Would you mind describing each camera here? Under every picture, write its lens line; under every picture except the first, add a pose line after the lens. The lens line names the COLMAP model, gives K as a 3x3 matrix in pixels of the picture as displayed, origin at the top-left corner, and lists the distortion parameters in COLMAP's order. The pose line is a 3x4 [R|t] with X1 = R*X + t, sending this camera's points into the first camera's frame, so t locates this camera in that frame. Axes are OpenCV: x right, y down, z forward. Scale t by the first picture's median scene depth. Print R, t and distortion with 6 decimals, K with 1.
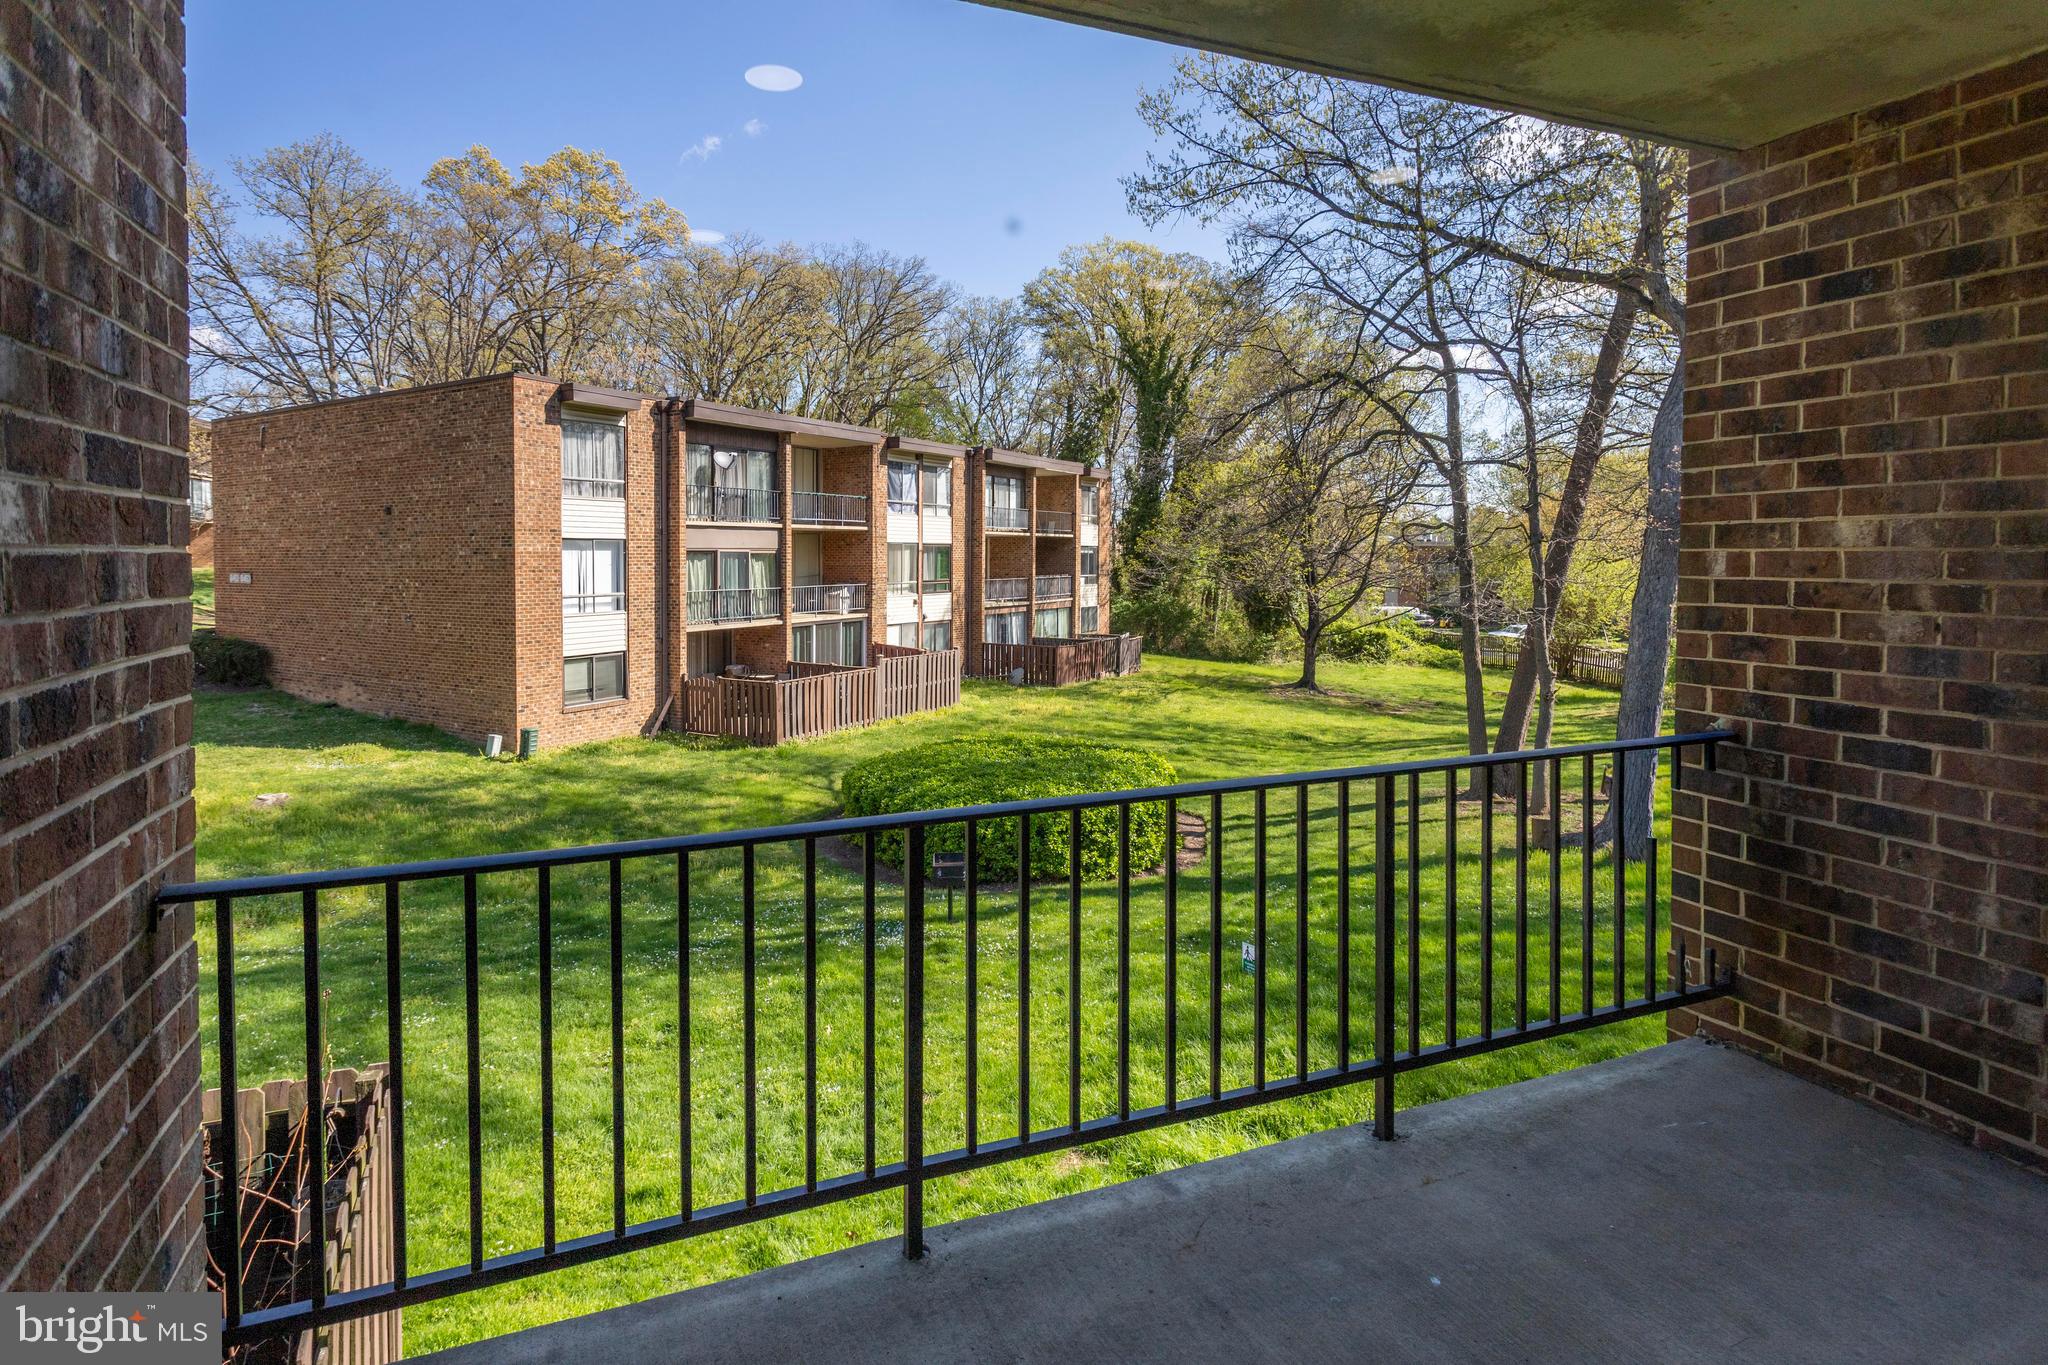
lens RADIAL K [[1036.9, 0, 947.7], [0, 1036.9, 601.4], [0, 0, 1]] dist [-0.005512, 0.000069]
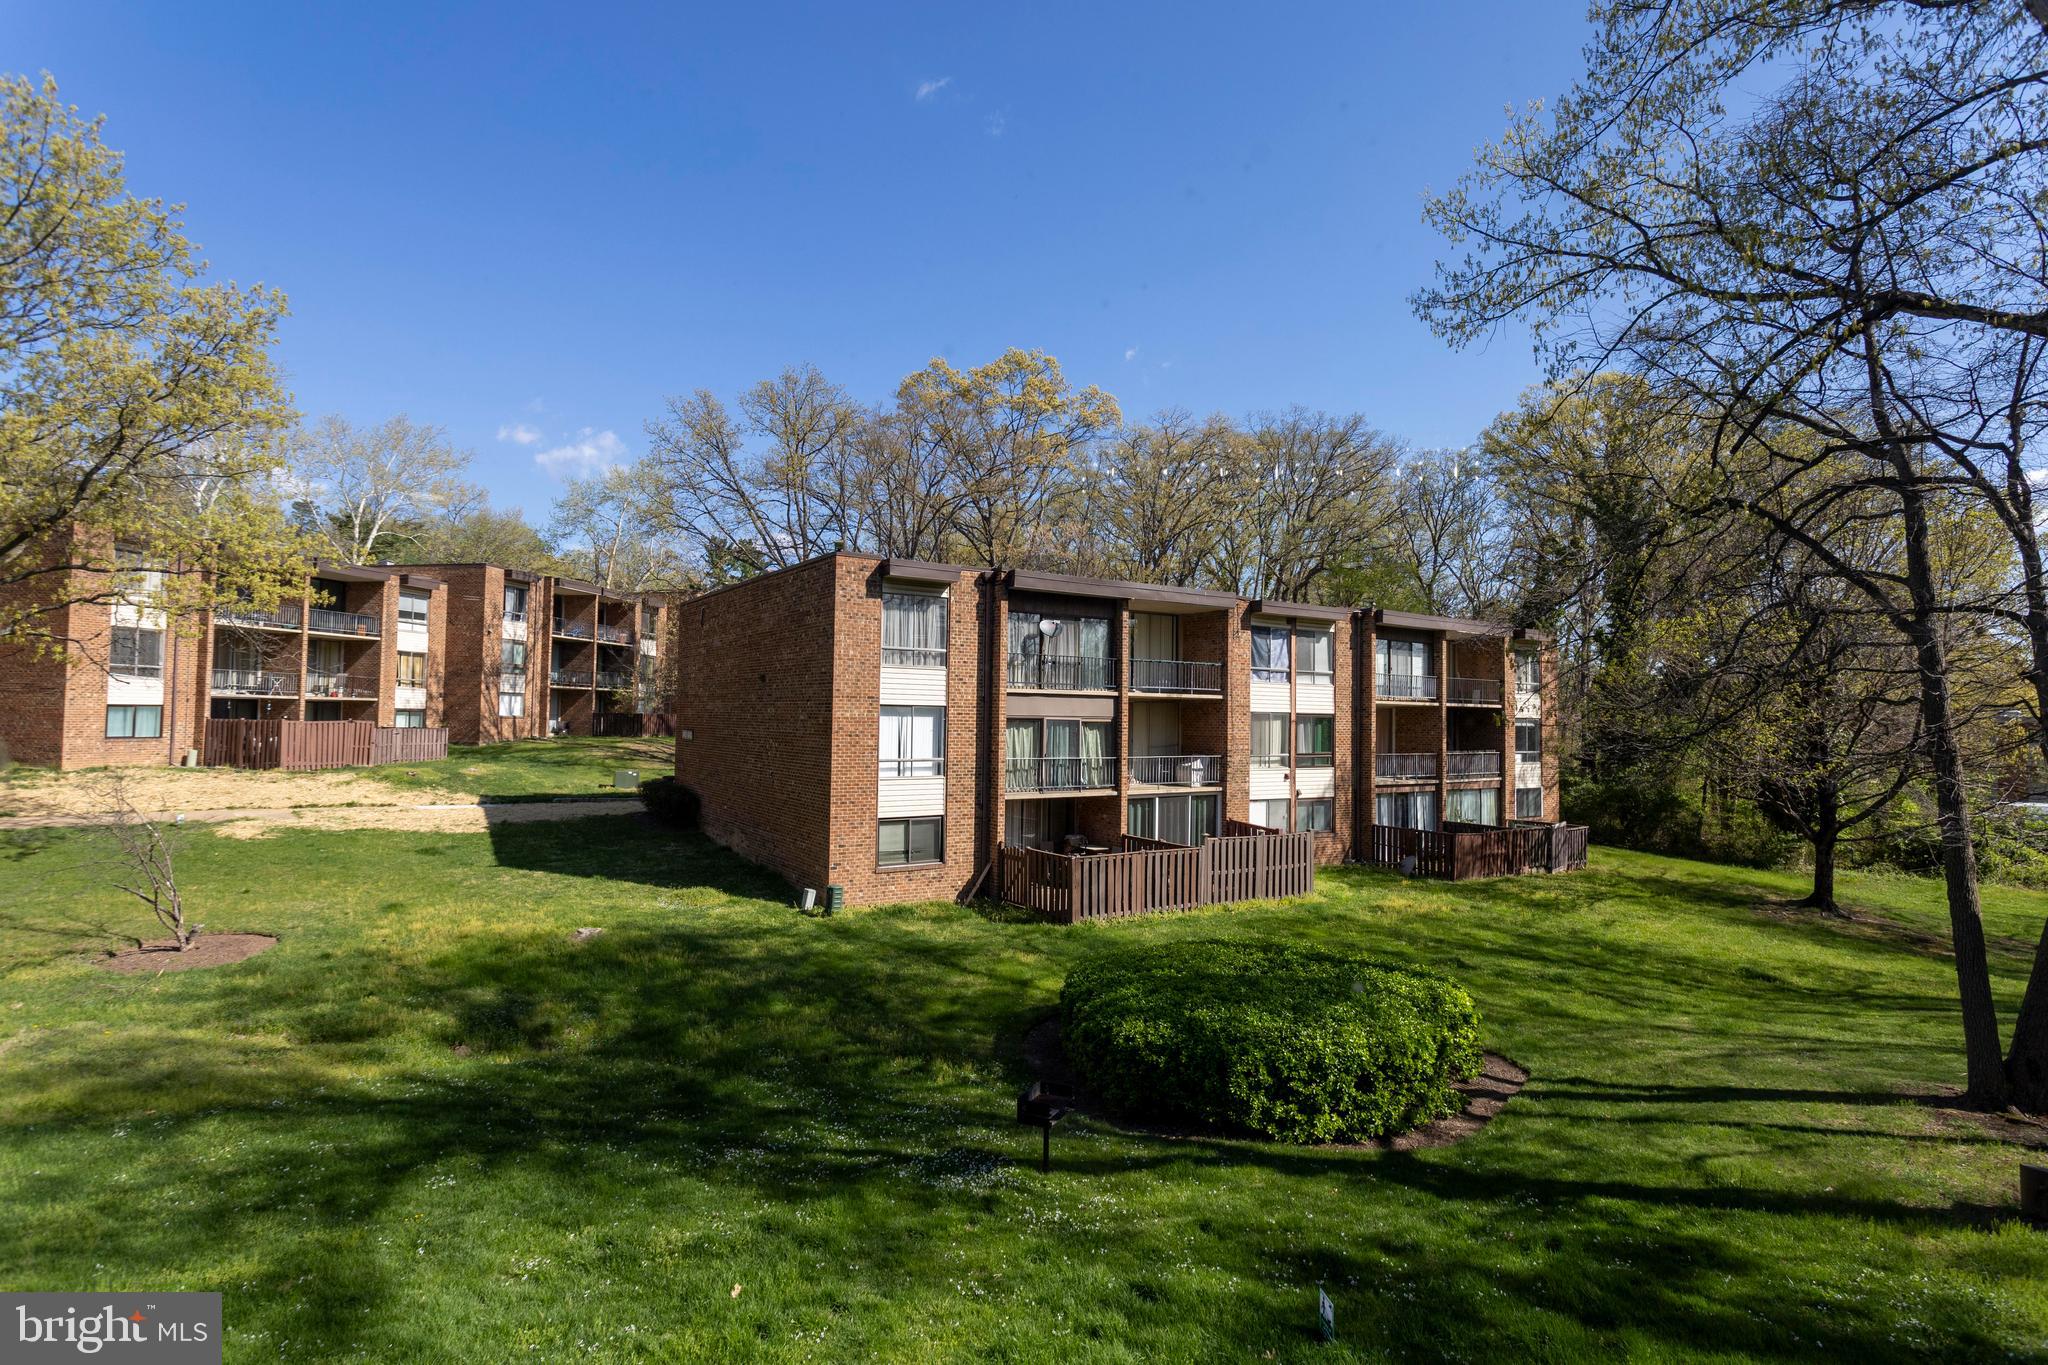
lens RADIAL K [[1012.7, 0, 1036.2], [0, 1012.7, 673.8], [0, 0, 1]] dist [-0.011359, 0.006018]
pose [[0.919702, -0.000850, -0.392616, 0.143853], [-0.034289, 0.996003, -0.082478, -0.010420], [0.391117, 0.089318, 0.915997, 0.094719]]
